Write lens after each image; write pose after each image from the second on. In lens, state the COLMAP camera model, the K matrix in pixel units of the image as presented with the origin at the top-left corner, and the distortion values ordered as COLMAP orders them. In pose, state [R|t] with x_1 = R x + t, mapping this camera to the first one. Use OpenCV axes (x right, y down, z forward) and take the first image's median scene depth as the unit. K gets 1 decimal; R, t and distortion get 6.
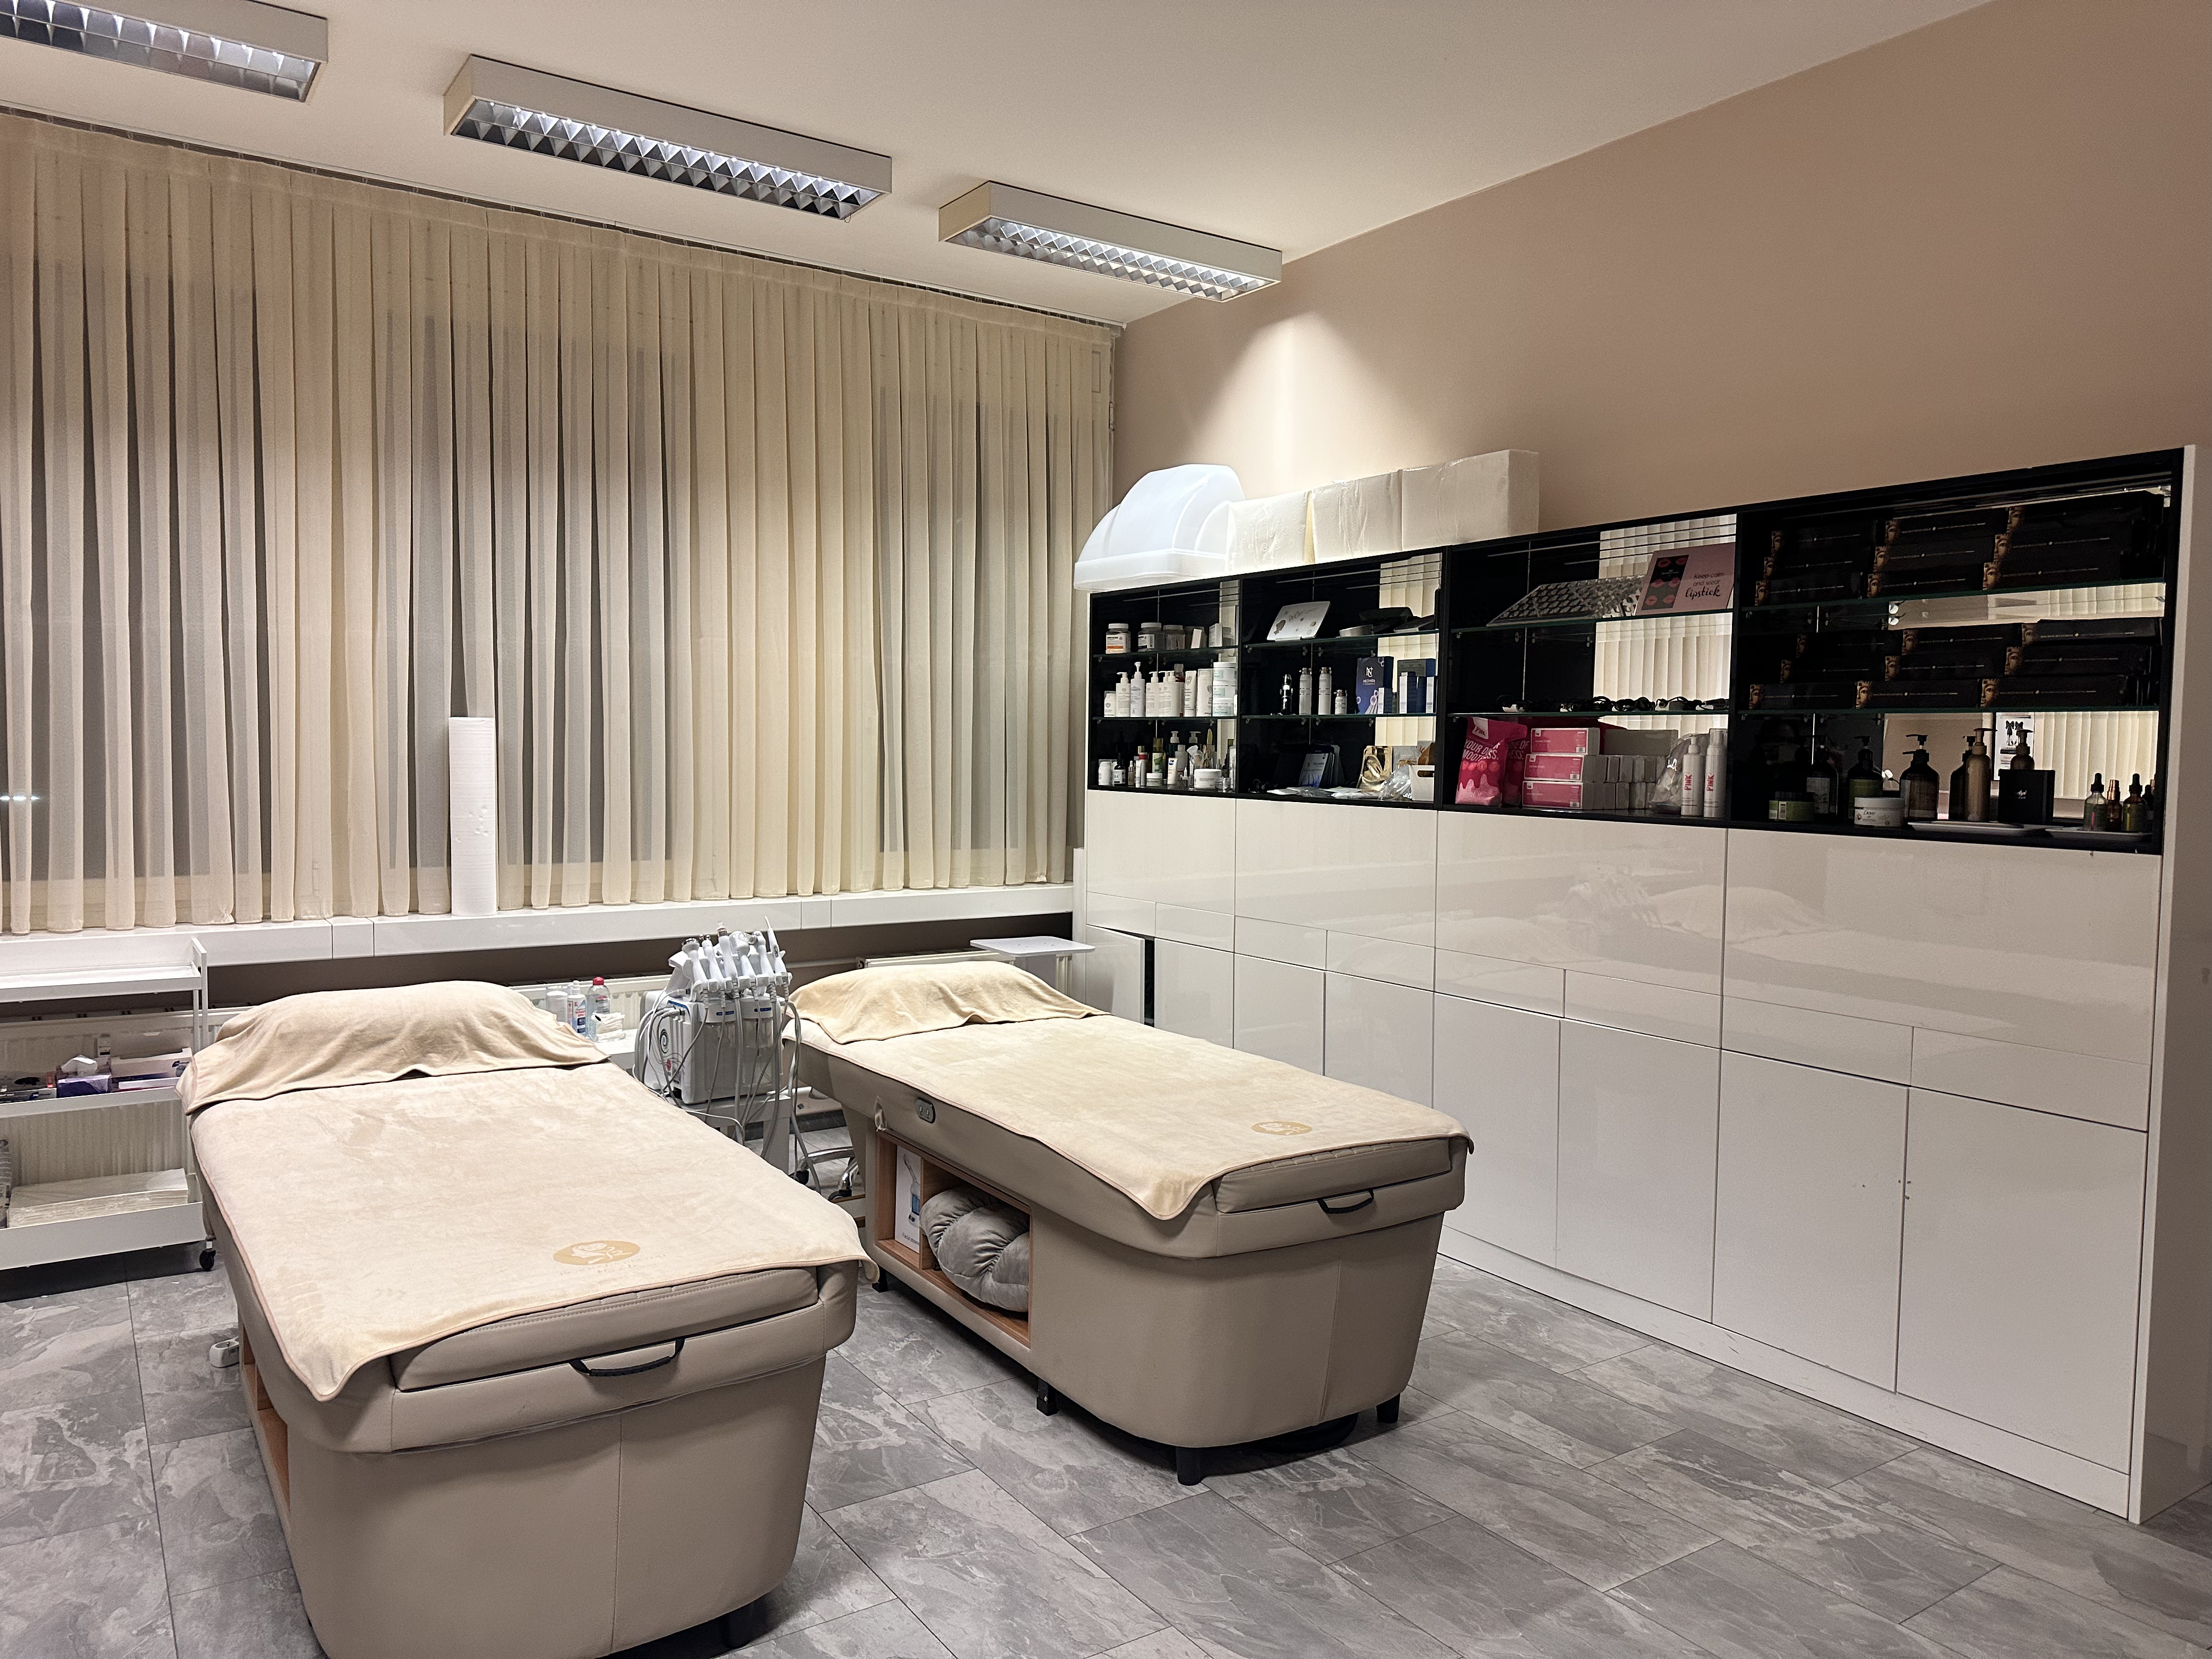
lens RADIAL K [[1554.0, 0, 1106.0], [0, 1554.0, 829.5], [0, 0, 1]] dist [0.051426, -0.056609]
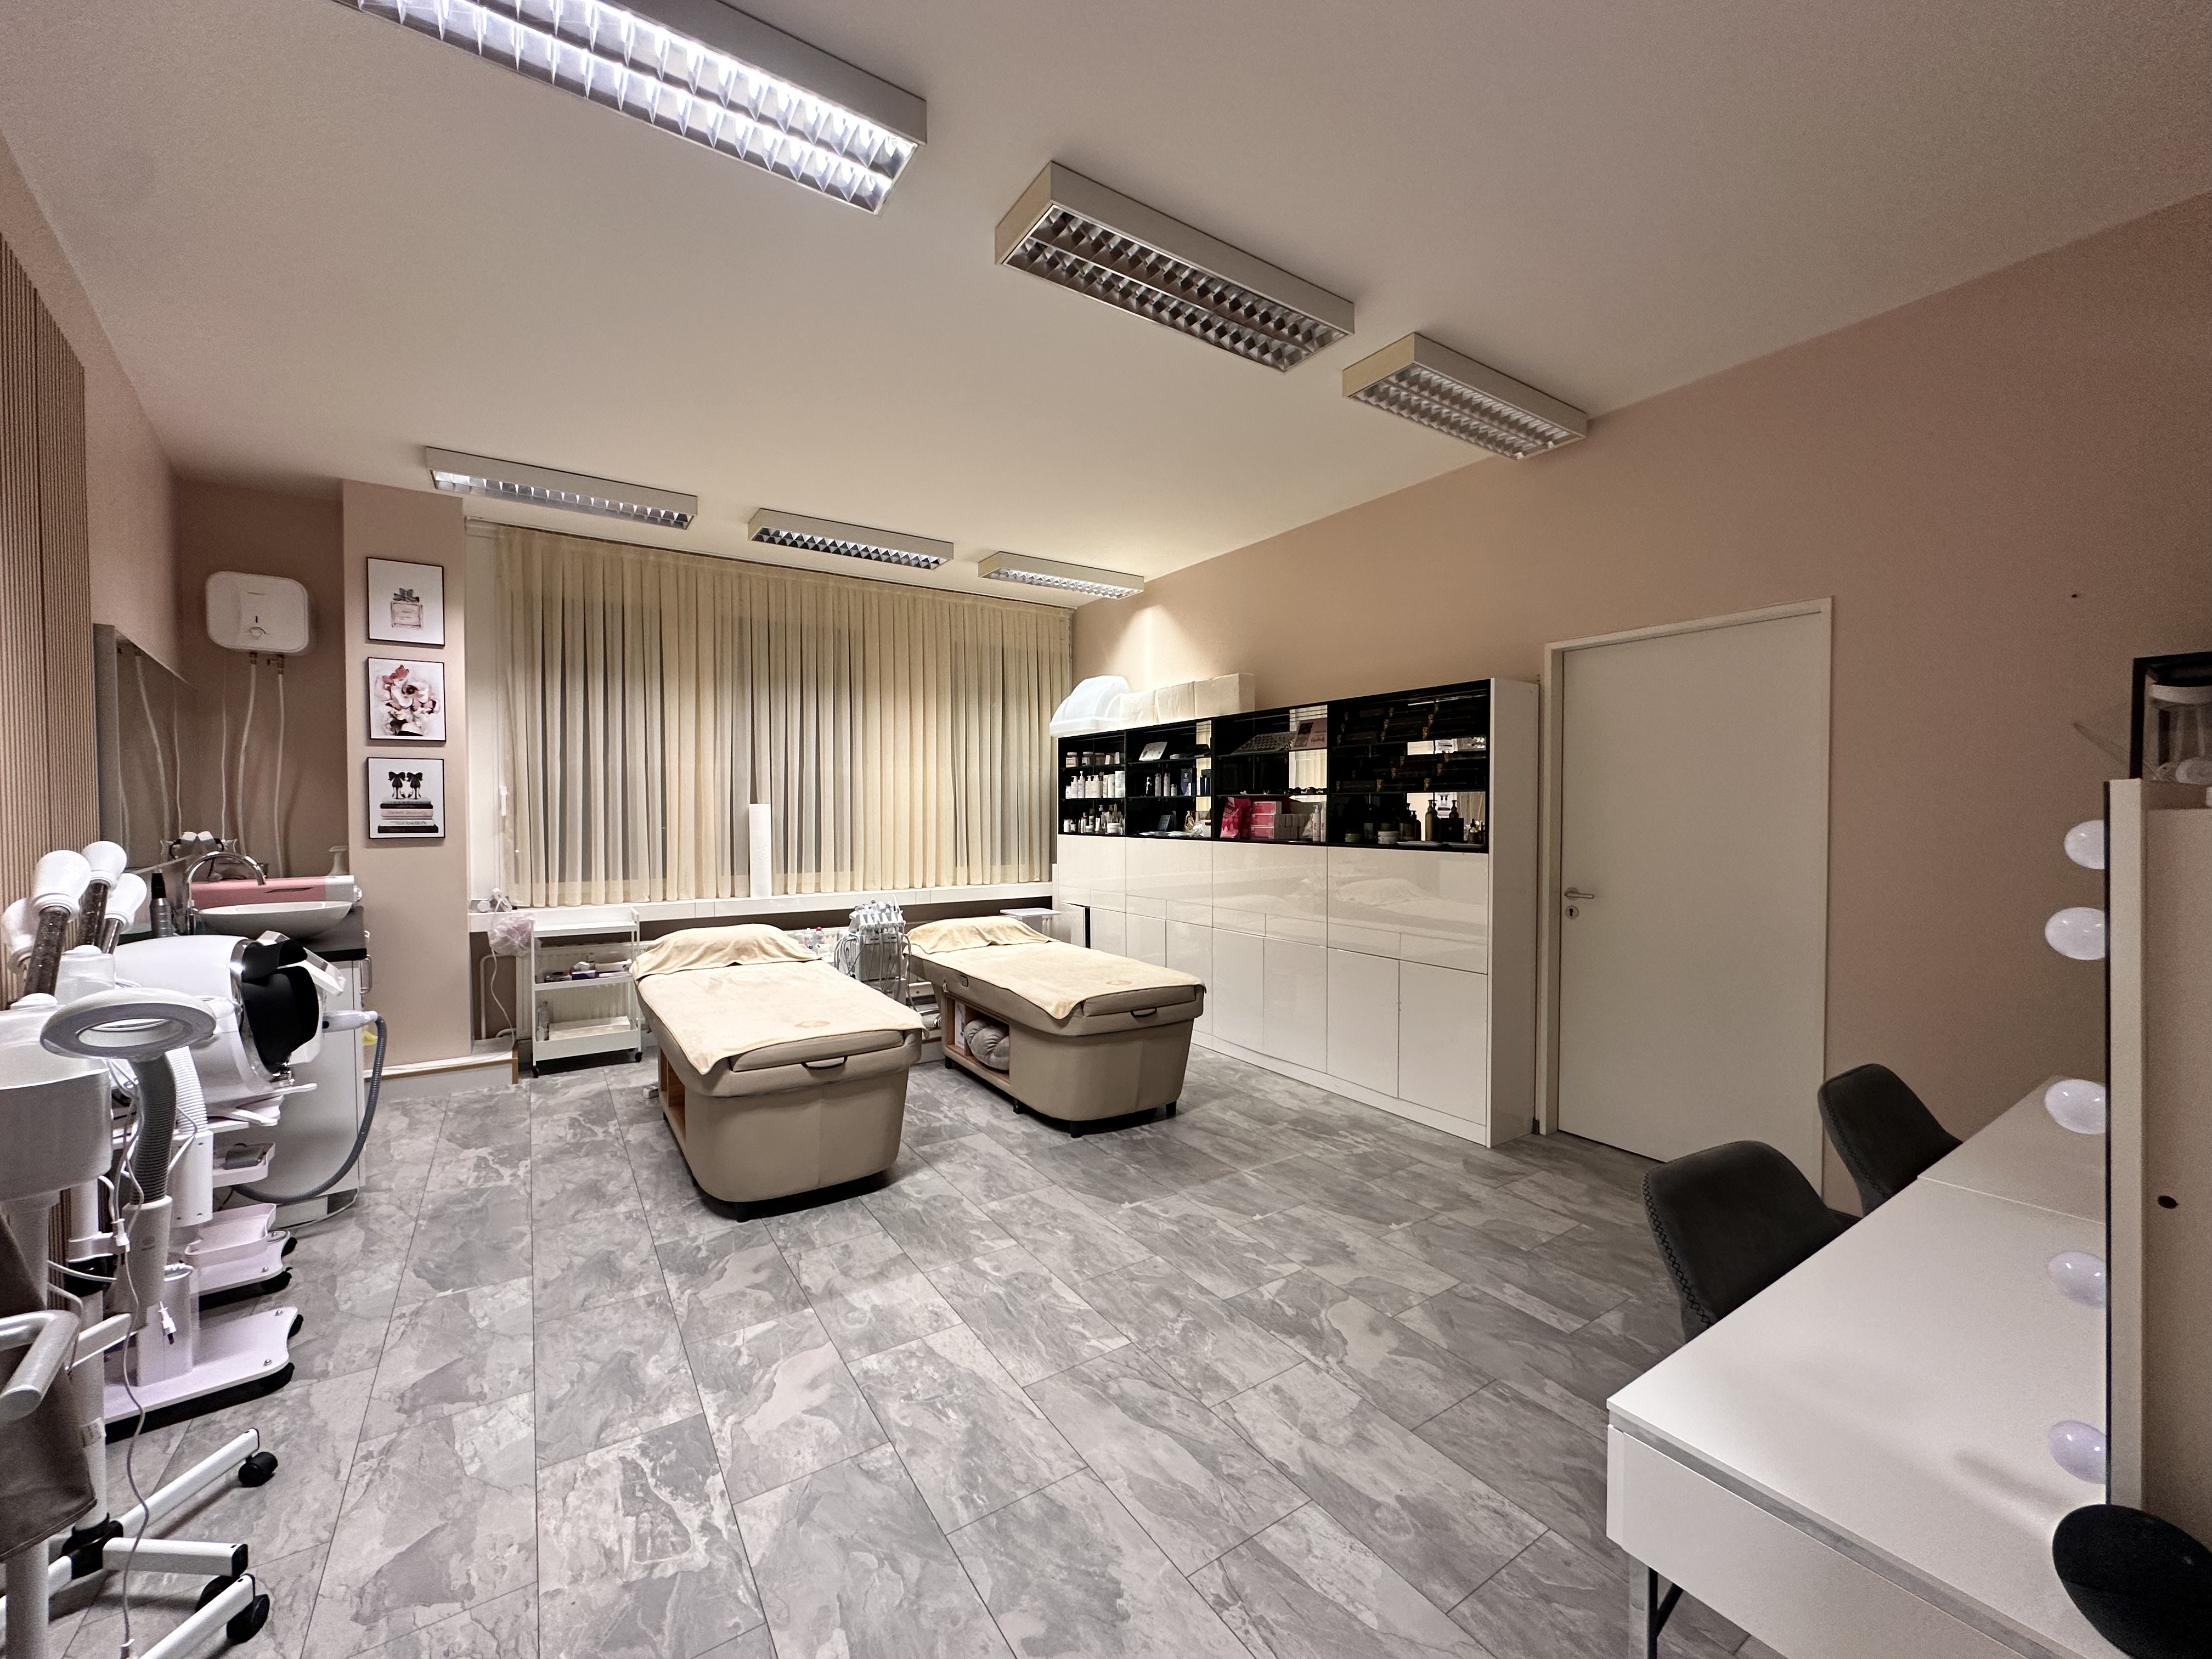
lens RADIAL K [[885.5, 0, 1106.0], [0, 885.5, 829.5], [0, 0, 1]] dist [-0.001158, 0.000273]
pose [[0.999864, -0.013457, -0.009493, 0.096306], [0.013112, 0.999285, -0.035457, 0.015458], [0.009964, 0.035327, 0.999326, -0.246542]]
